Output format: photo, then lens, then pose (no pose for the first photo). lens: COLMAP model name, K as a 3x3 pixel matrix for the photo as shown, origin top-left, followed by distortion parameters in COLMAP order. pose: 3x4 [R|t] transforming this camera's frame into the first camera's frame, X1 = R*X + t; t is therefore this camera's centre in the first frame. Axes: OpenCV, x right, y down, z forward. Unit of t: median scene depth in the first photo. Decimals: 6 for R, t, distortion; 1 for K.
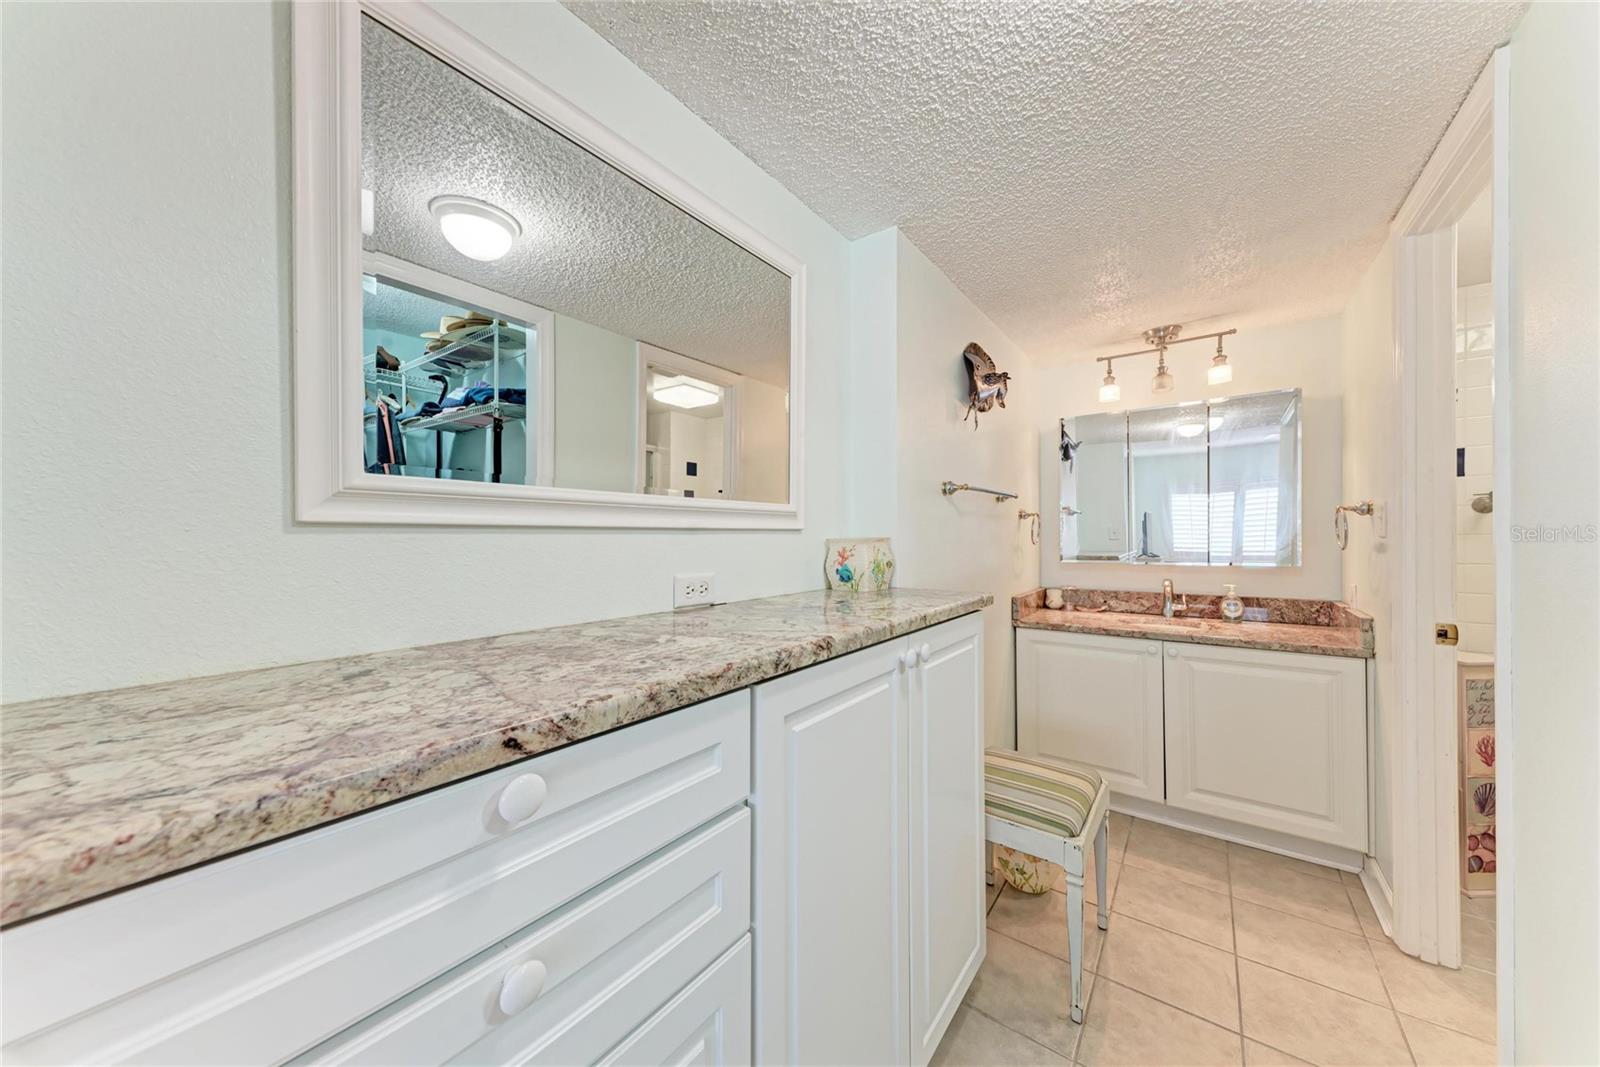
lens RADIAL K [[548.1, 0, 780.0], [0, 548.1, 545.9], [0, 0, 1]] dist [0.010002, -0.001672]
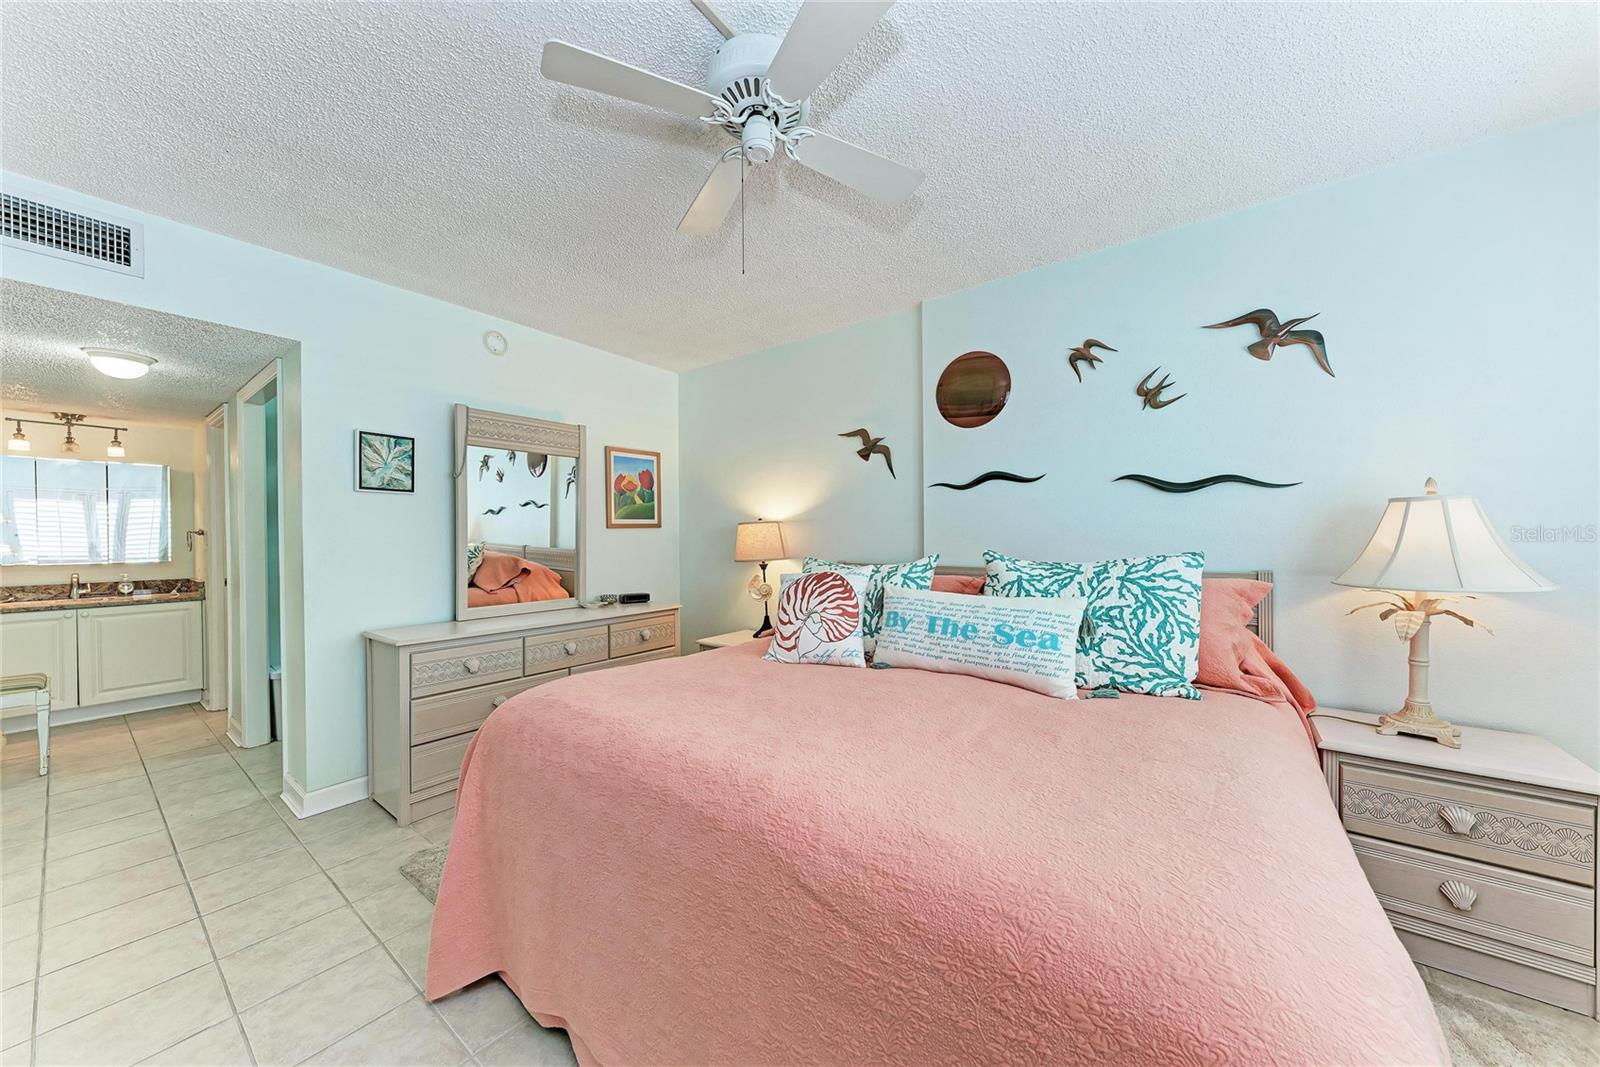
lens RADIAL K [[548.1, 0, 797.1], [0, 548.1, 538.9], [0, 0, 1]] dist [0.010002, -0.001672]
pose [[-0.010916, 0.004434, 0.999931, -0.899312], [0.019413, 0.999803, -0.004221, 0.010041], [-0.999752, 0.019365, -0.011000, -1.036833]]
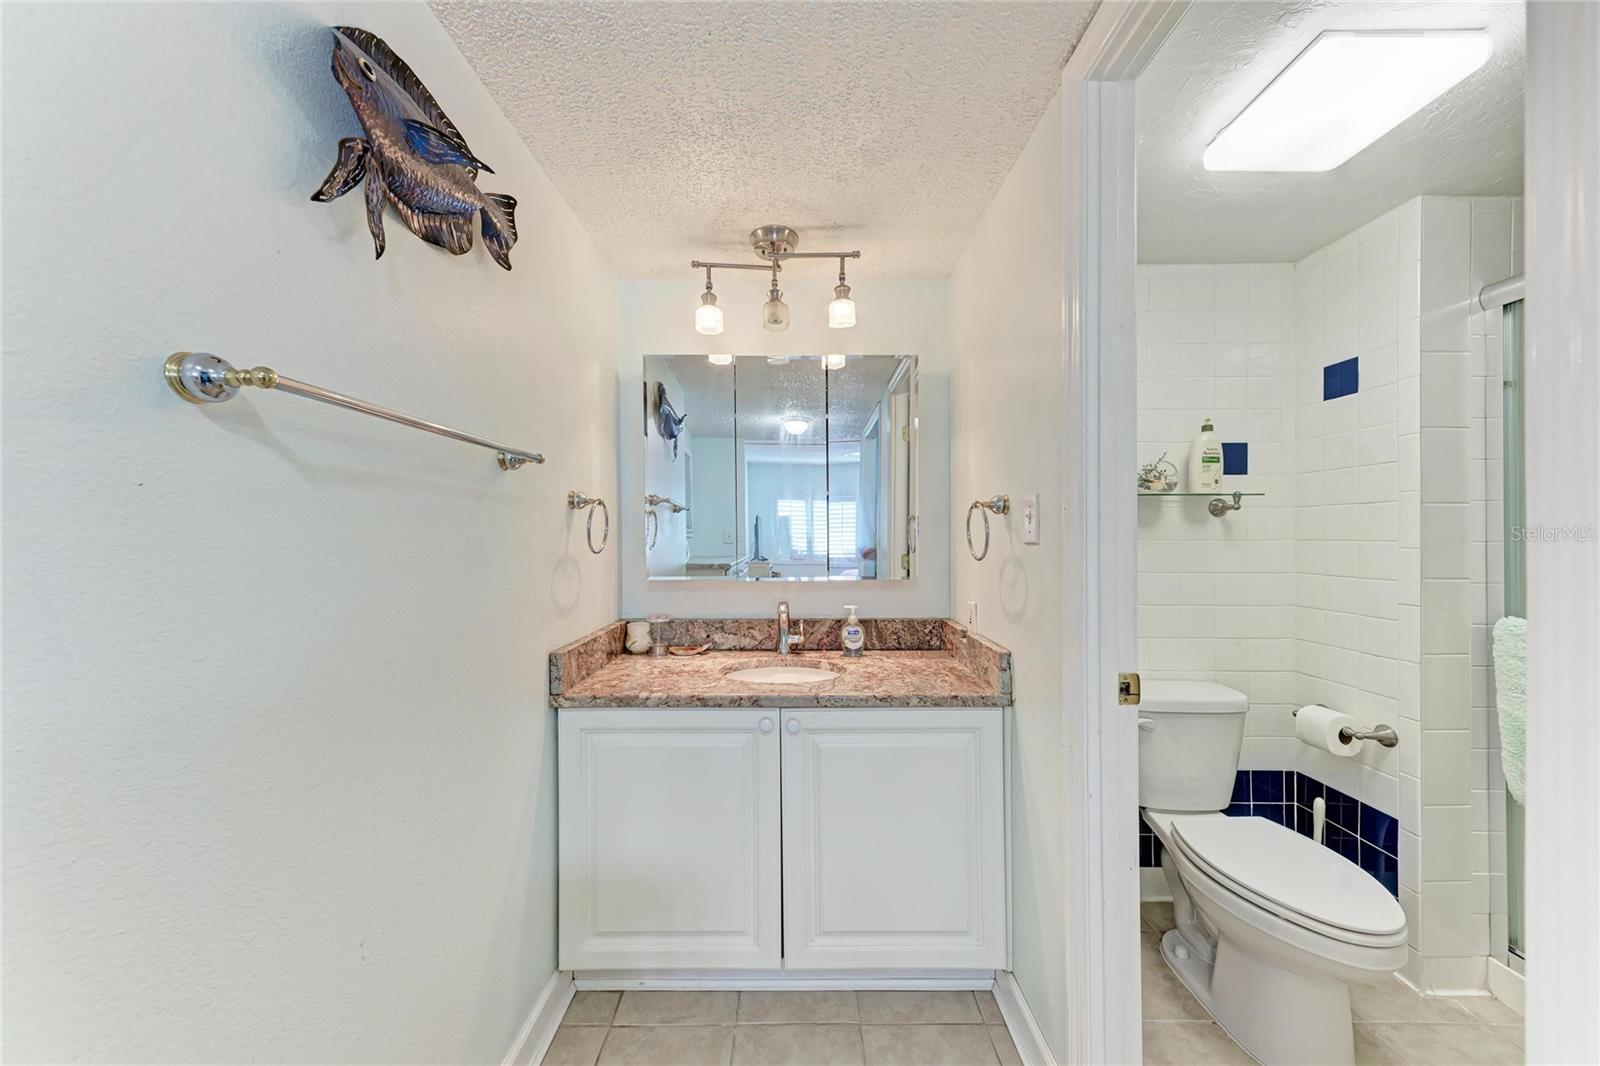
lens RADIAL K [[548.1, 0, 816.3], [0, 548.1, 539.6], [0, 0, 1]] dist [0.010002, -0.001672]
pose [[0.768887, 0.005152, 0.639364, 0.300341], [0.005709, 0.999872, -0.014923, -0.008471], [-0.639359, 0.015124, 0.768759, 0.451383]]
